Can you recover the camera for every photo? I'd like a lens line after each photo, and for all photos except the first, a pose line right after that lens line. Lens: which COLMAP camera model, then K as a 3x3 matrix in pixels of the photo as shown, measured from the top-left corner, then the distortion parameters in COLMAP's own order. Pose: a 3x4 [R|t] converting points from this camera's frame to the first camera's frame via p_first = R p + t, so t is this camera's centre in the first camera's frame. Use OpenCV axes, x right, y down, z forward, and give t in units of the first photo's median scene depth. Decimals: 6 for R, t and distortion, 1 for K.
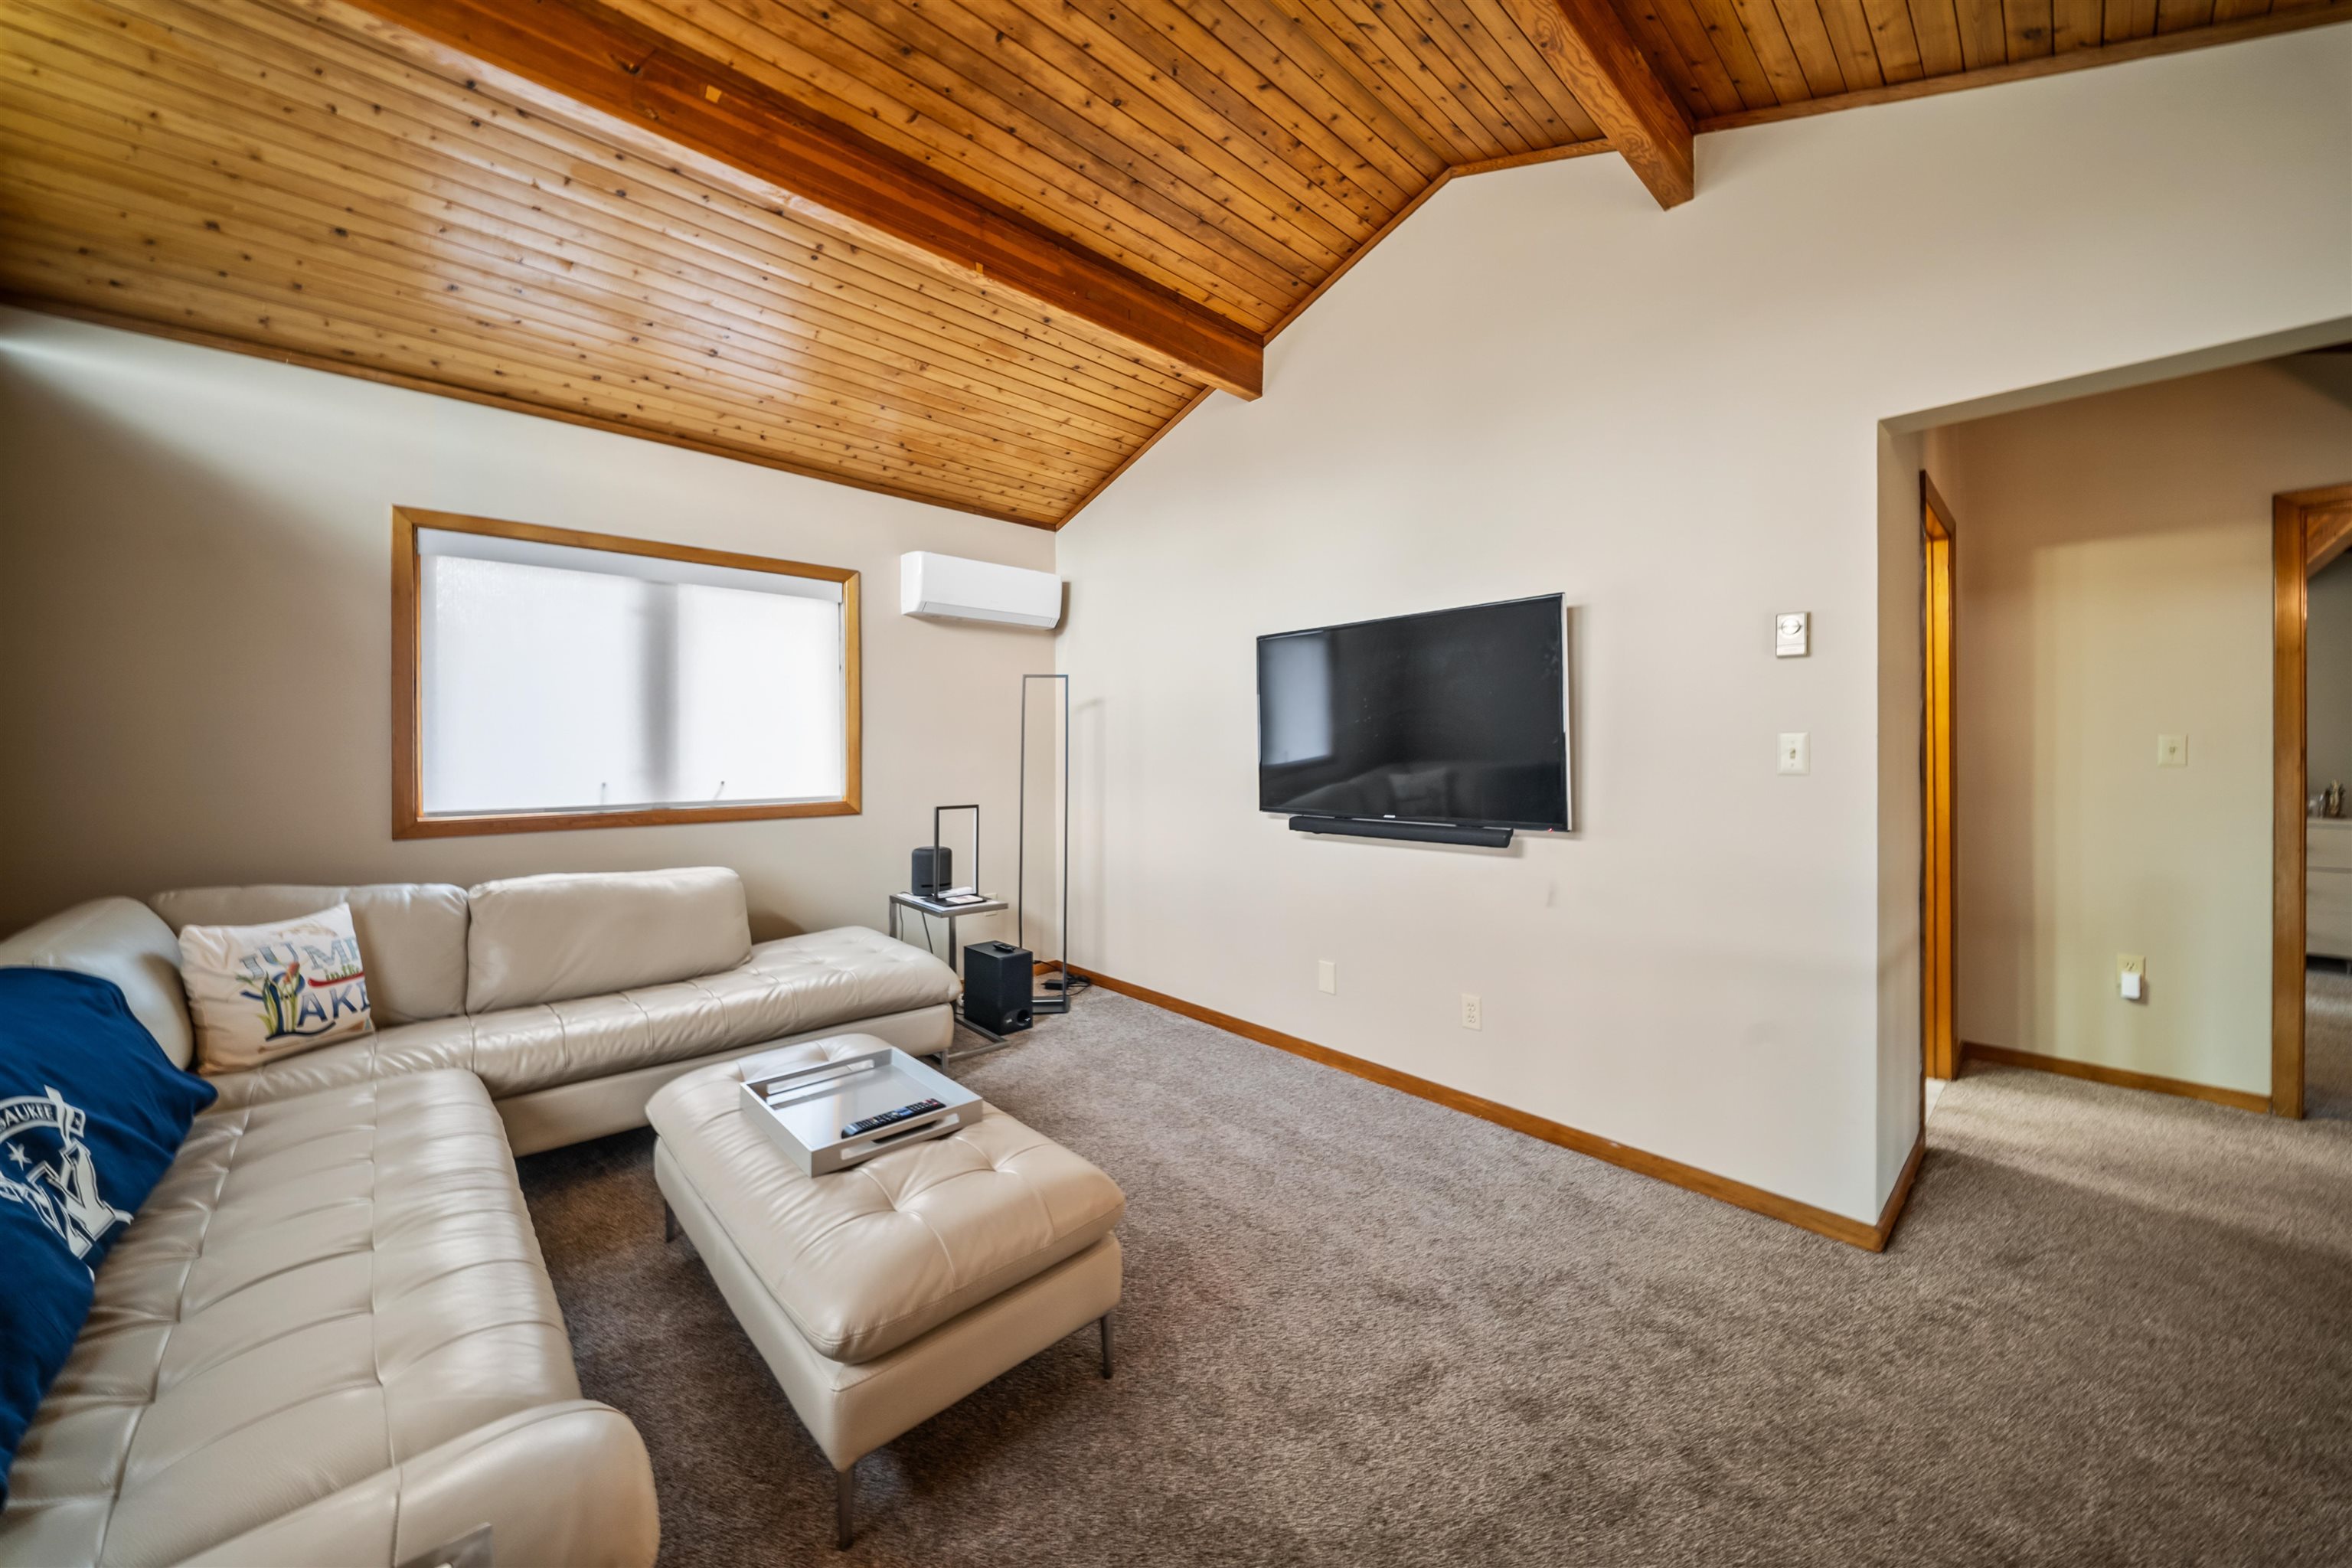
lens RADIAL K [[838.5, 0, 1172.7], [0, 838.5, 780.6], [0, 0, 1]] dist [-0.000774, -0.000593]
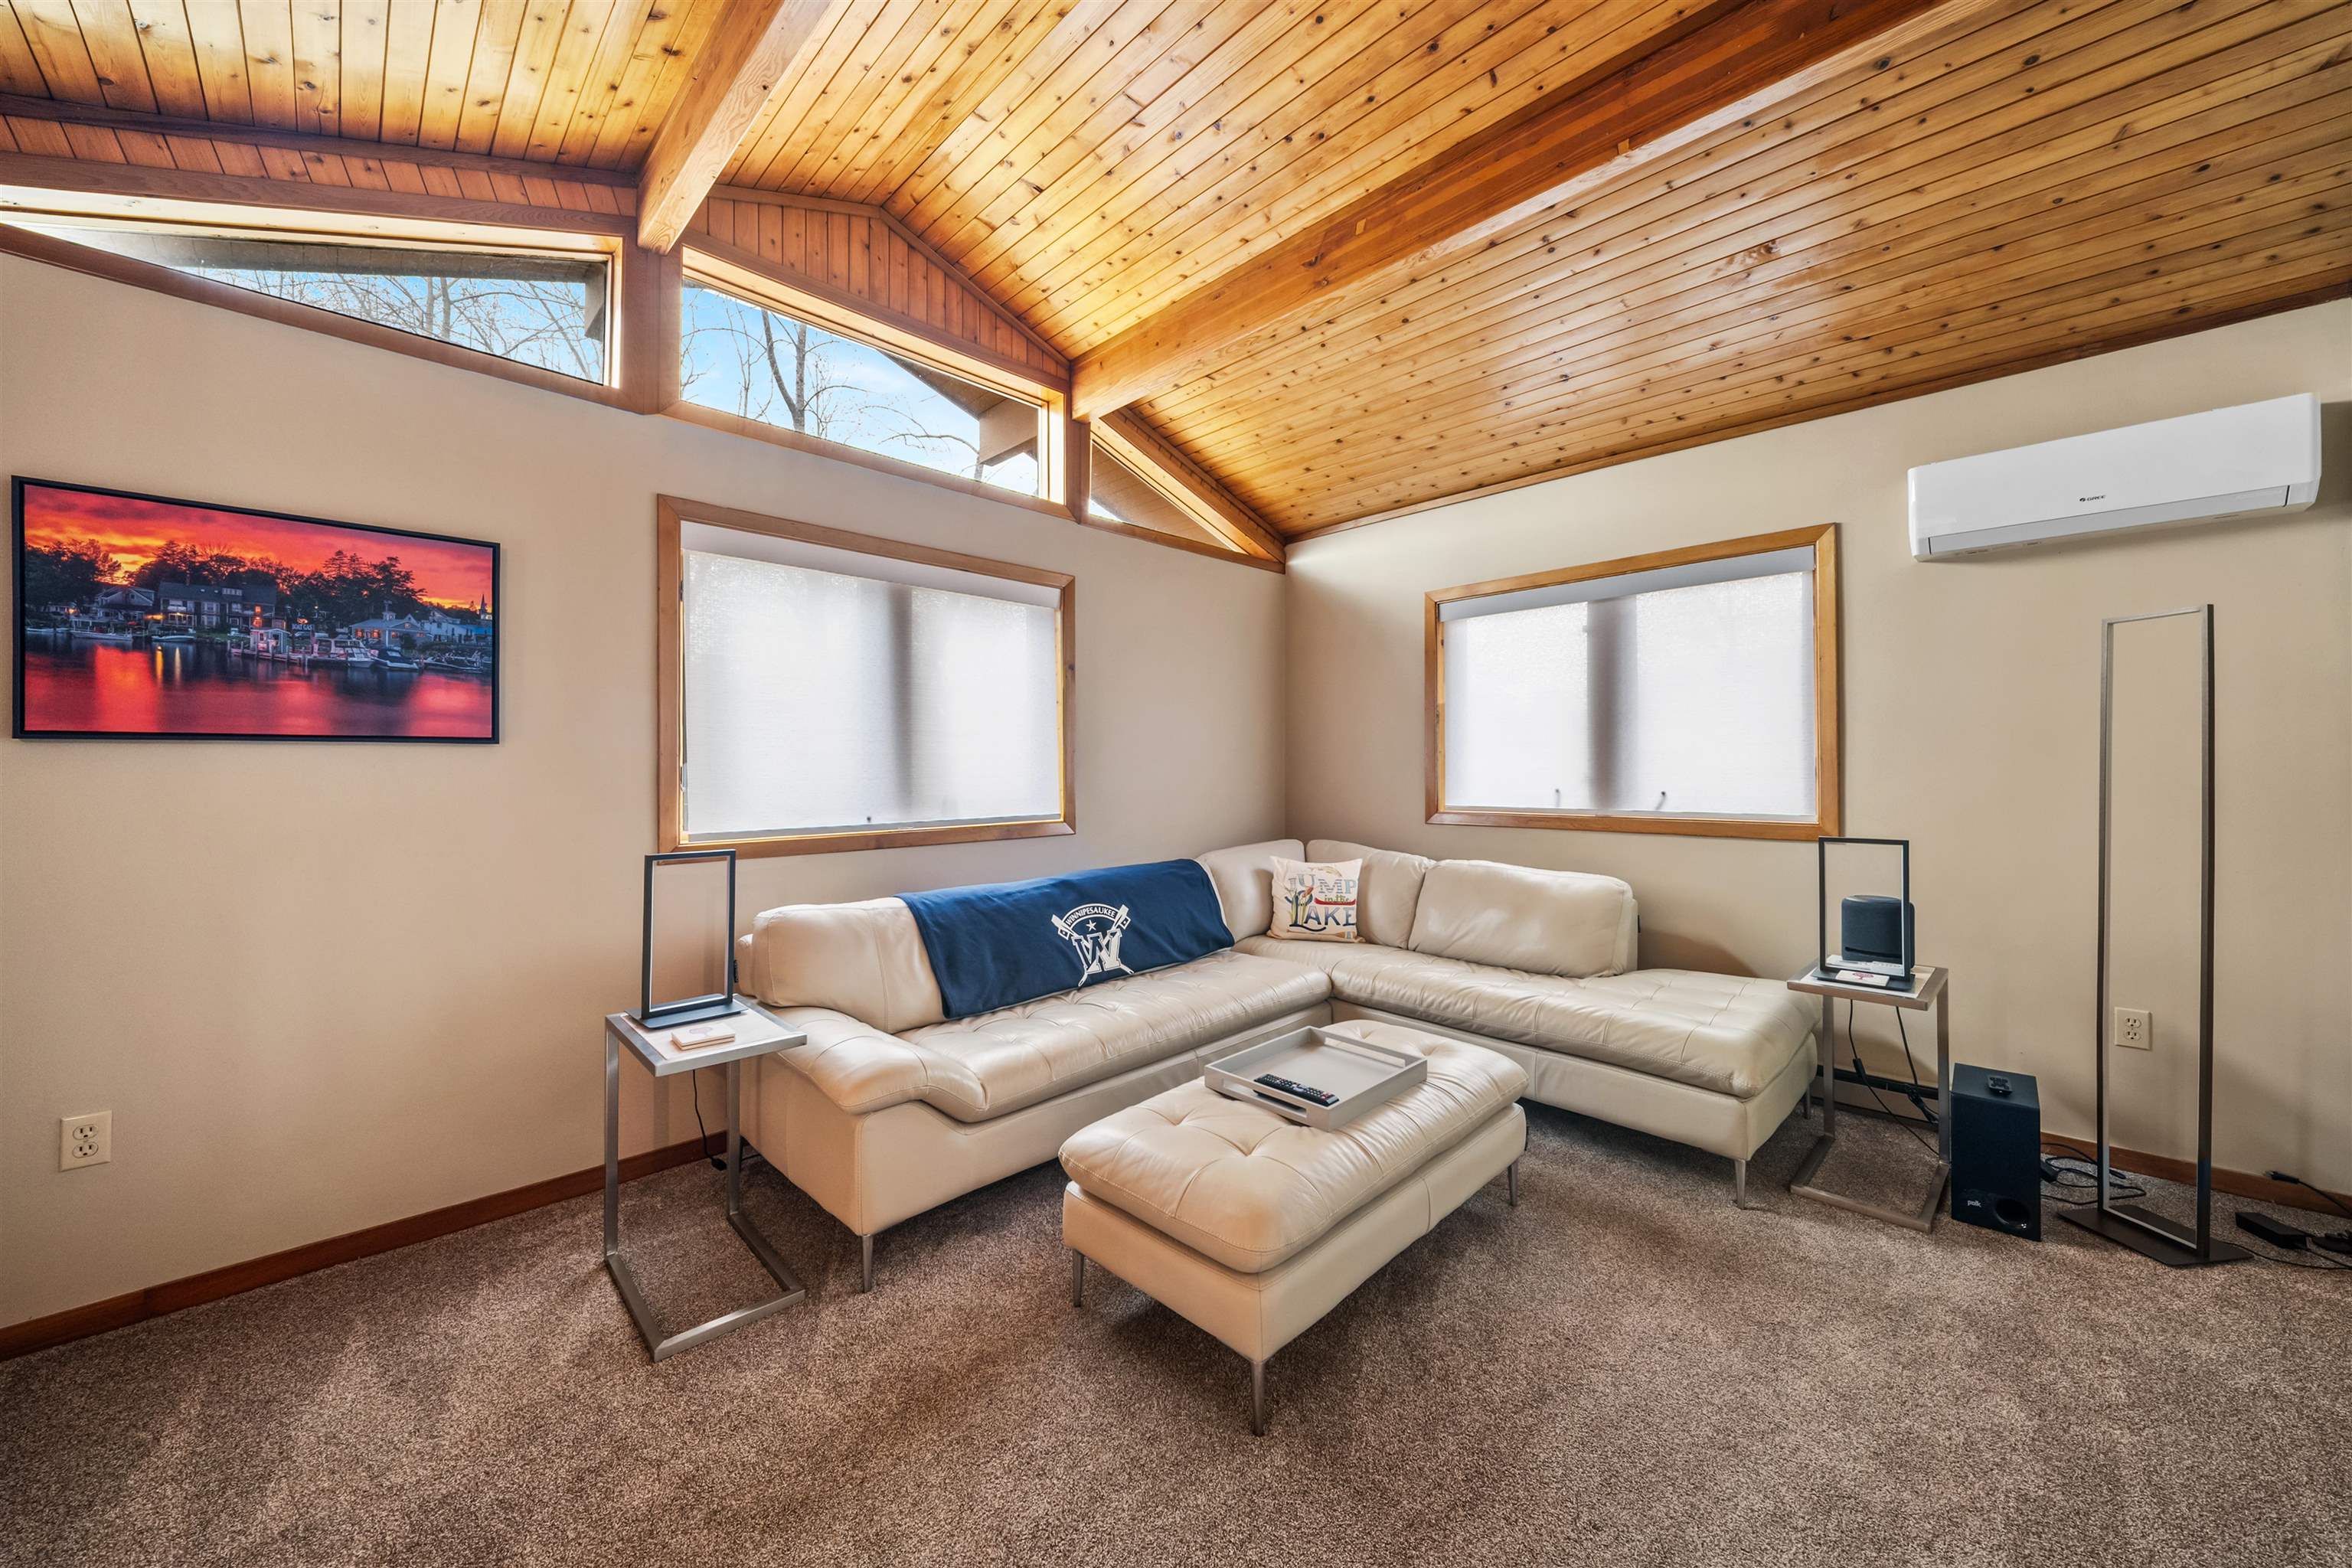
lens RADIAL K [[838.5, 0, 1172.7], [0, 838.5, 780.6], [0, 0, 1]] dist [-0.000774, -0.000593]
pose [[0.038908, 0.018694, -0.999068, 0.513408], [-0.031552, 0.999349, 0.017471, -0.014603], [0.998745, 0.030843, 0.039473, 0.524061]]
